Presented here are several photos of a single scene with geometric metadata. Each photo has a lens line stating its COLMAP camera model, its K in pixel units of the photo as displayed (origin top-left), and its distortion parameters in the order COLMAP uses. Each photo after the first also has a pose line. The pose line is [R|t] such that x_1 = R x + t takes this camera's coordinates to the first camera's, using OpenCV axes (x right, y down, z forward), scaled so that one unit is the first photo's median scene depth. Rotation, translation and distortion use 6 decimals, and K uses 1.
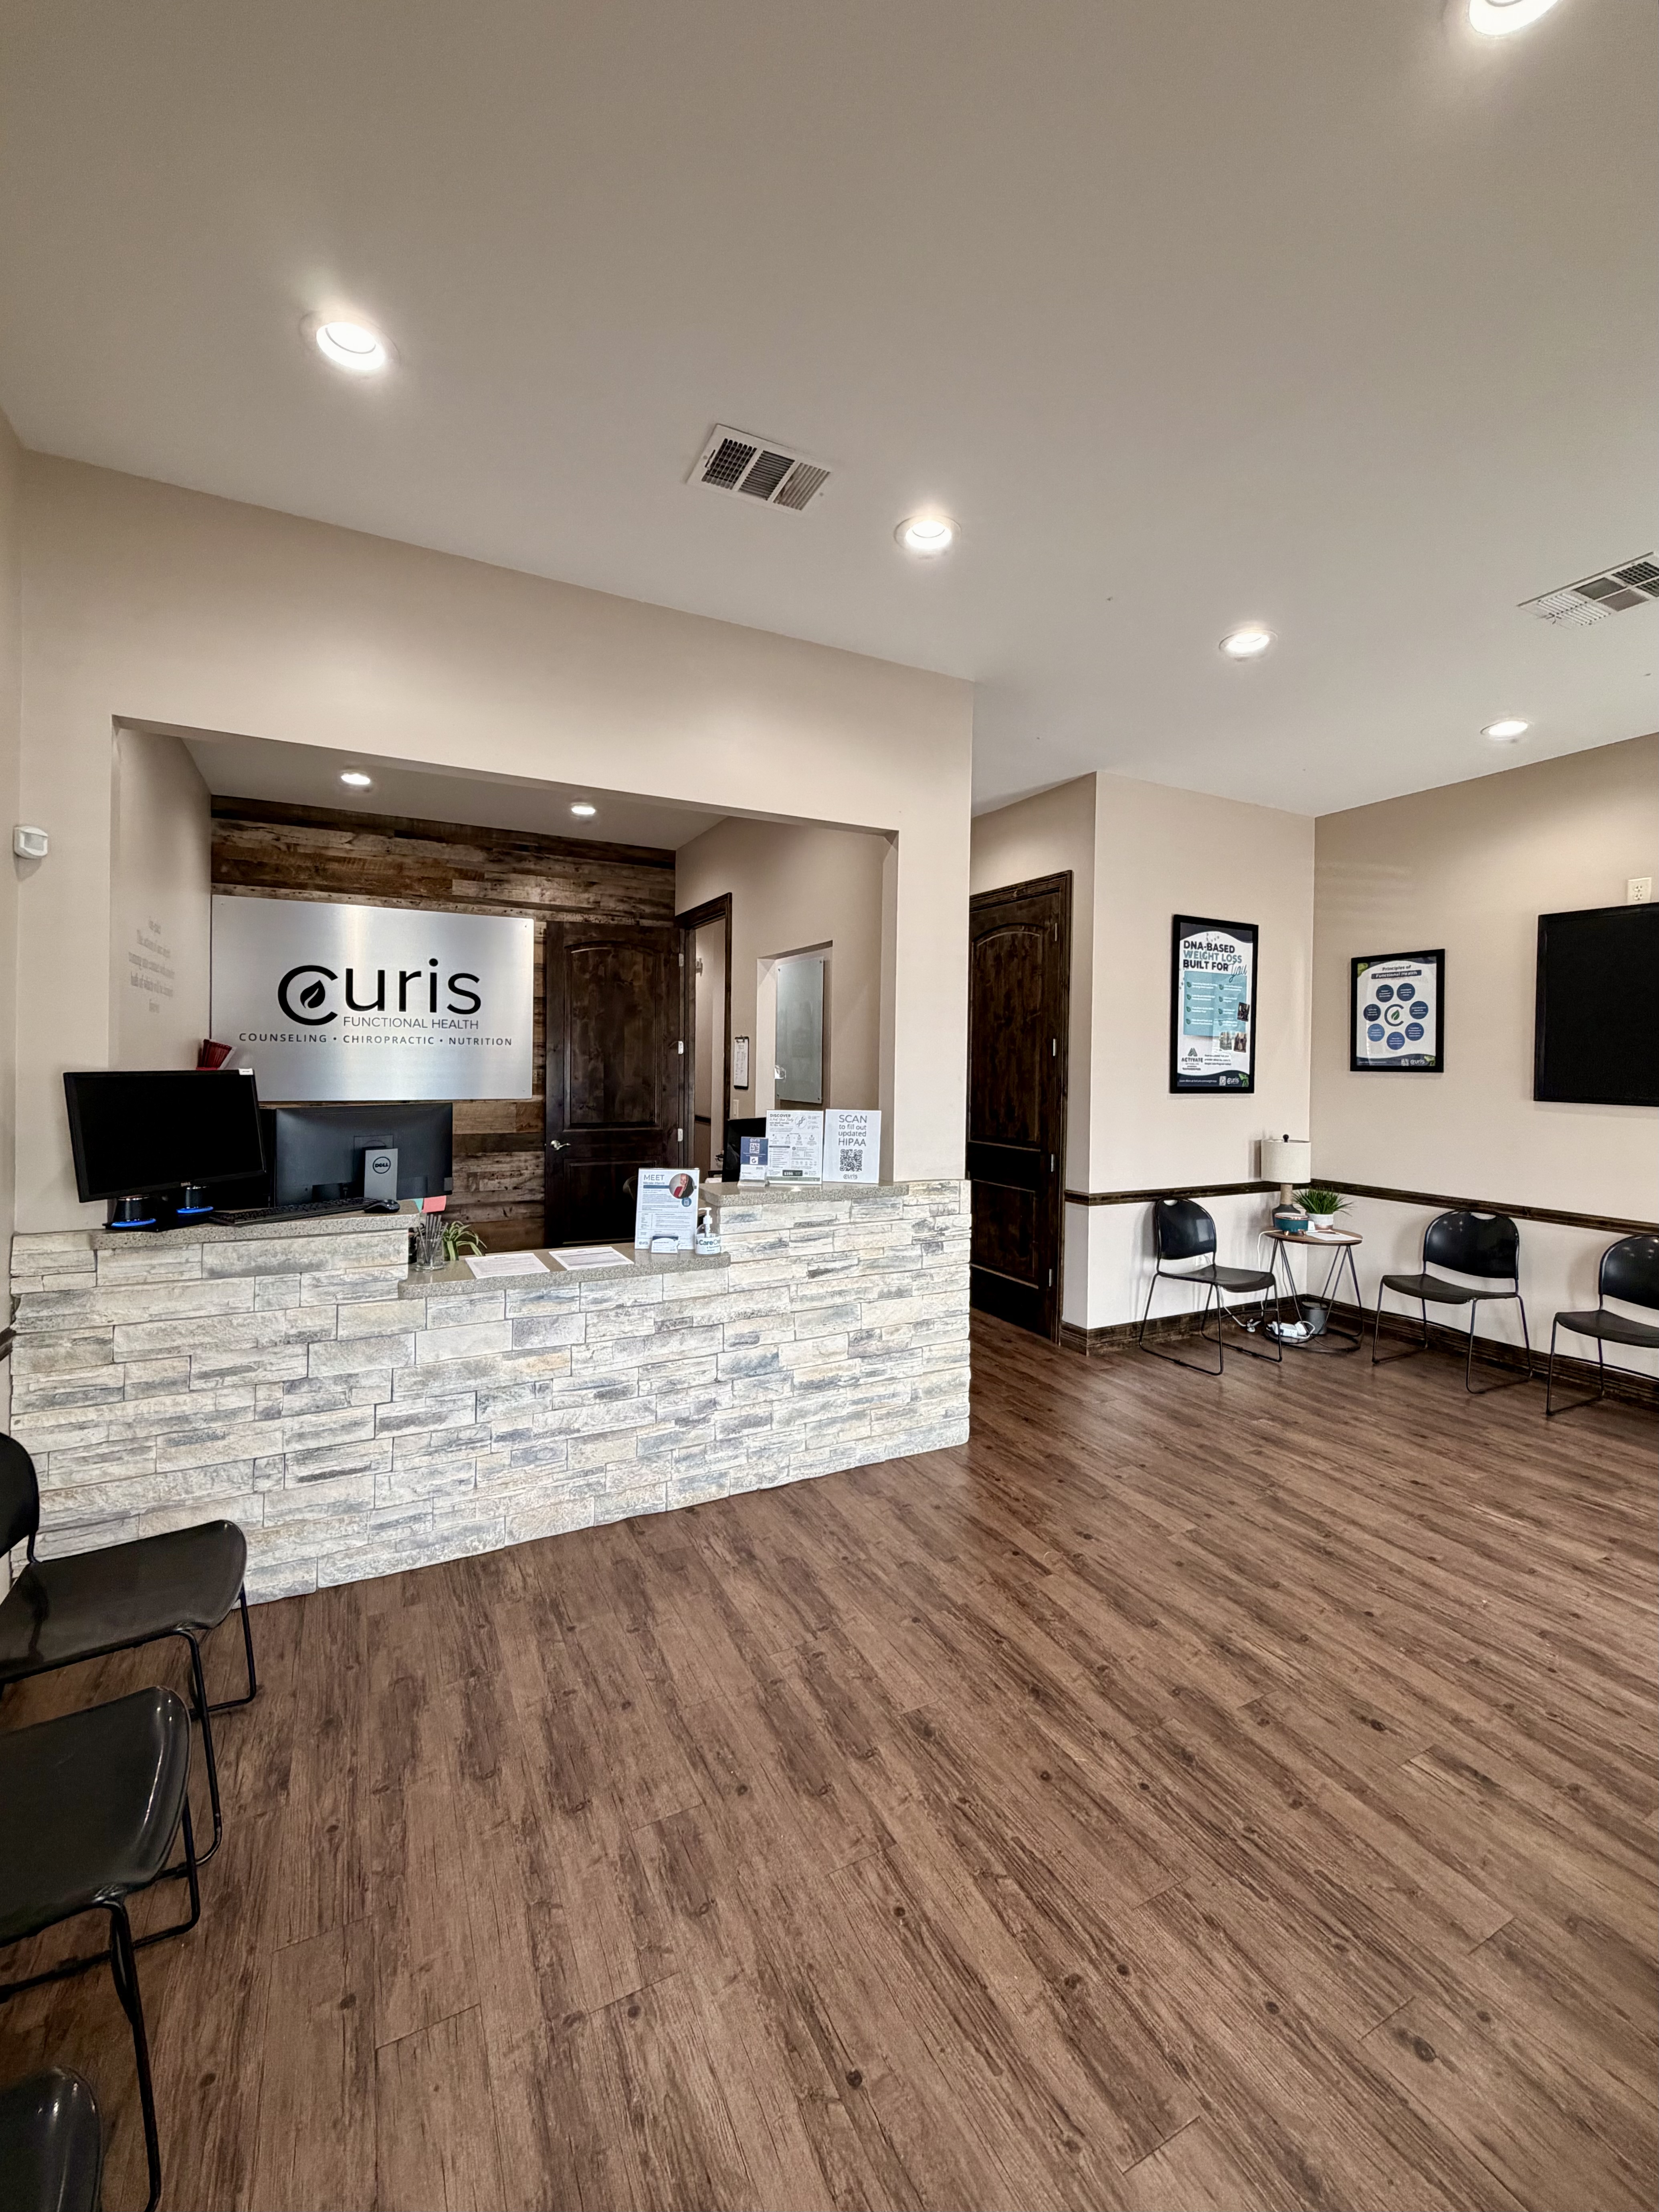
lens RADIAL K [[911.9, 0, 826.7], [0, 911.9, 1069.0], [0, 0, 1]] dist [0.000631, -0.000127]
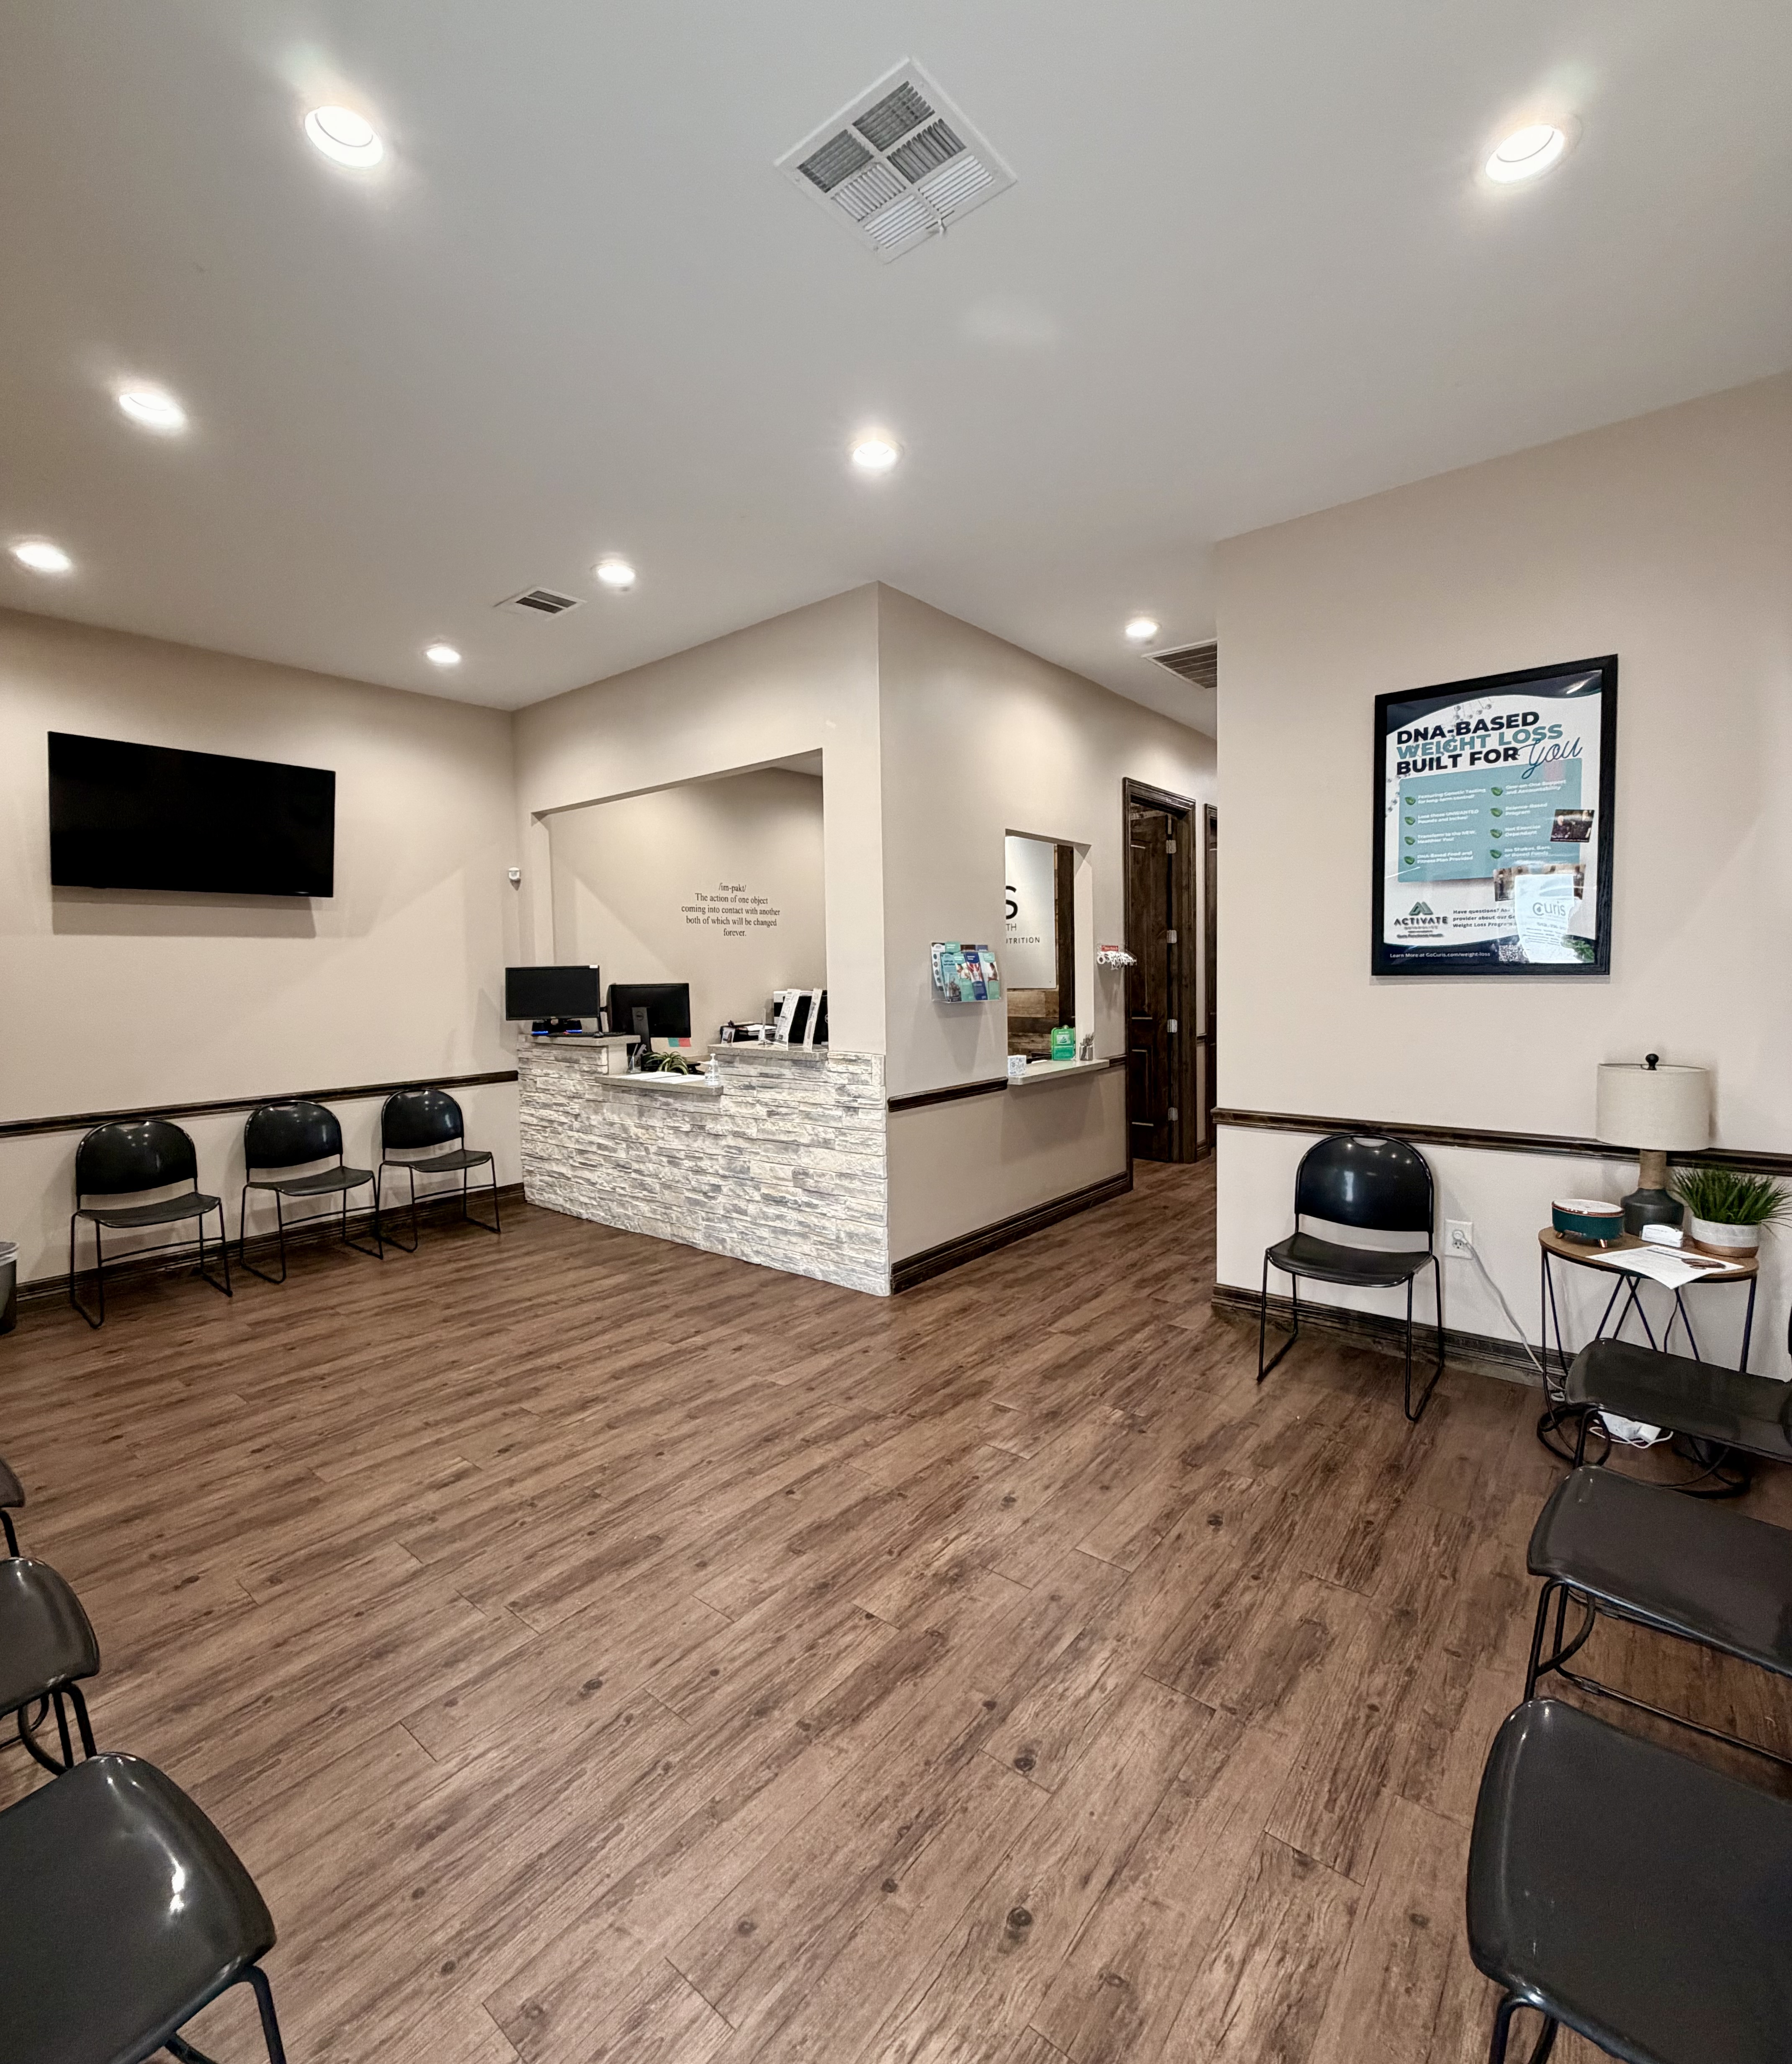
lens RADIAL K [[949.4, 0, 892.3], [0, 949.4, 1016.1], [0, 0, 1]] dist [0.002497, -0.000318]
pose [[0.396083, 0.027619, -0.917799, 1.387674], [0.015625, 0.999200, 0.036811, 0.040208], [0.918082, -0.028921, 0.395335, 0.671575]]
